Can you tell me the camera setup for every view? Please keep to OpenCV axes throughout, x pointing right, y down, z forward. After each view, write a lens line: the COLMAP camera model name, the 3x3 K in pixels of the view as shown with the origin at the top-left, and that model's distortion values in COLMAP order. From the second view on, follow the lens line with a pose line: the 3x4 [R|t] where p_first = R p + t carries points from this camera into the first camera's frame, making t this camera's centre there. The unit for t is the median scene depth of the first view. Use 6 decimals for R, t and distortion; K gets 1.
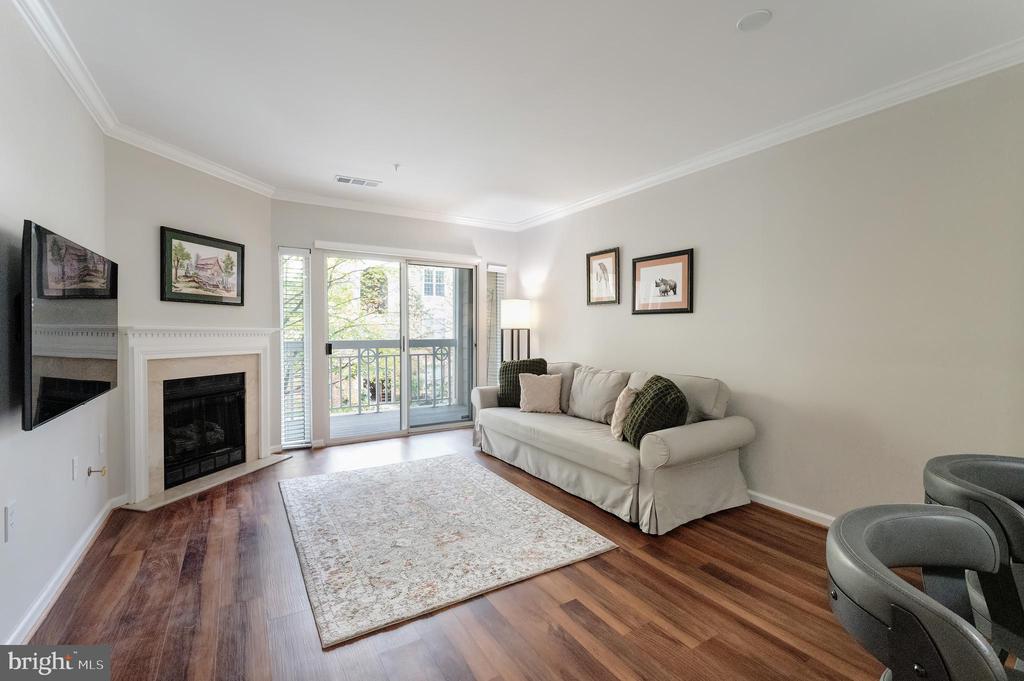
lens RADIAL K [[441.0, 0, 513.0], [0, 441.0, 337.2], [0, 0, 1]] dist [-0.000412, 0.000194]
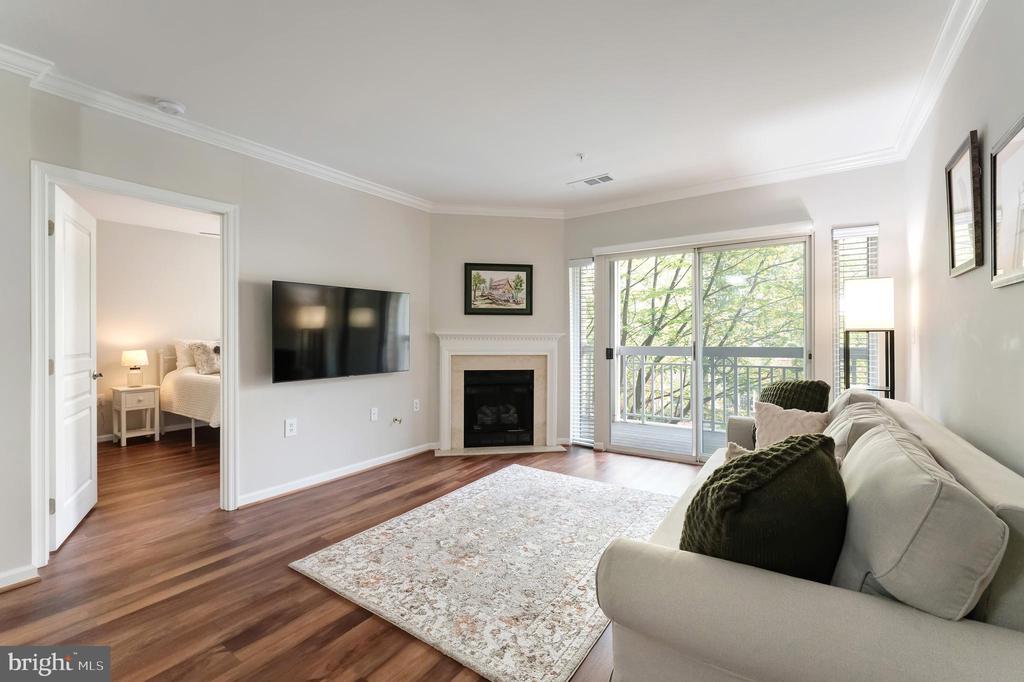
lens RADIAL K [[441.0, 0, 511.3], [0, 441.0, 337.0], [0, 0, 1]] dist [-0.000412, 0.000194]
pose [[0.399877, -0.004429, -0.916558, 0.546878], [-0.011113, 0.999891, -0.009681, 0.001647], [0.916502, 0.014057, 0.399784, 0.535742]]
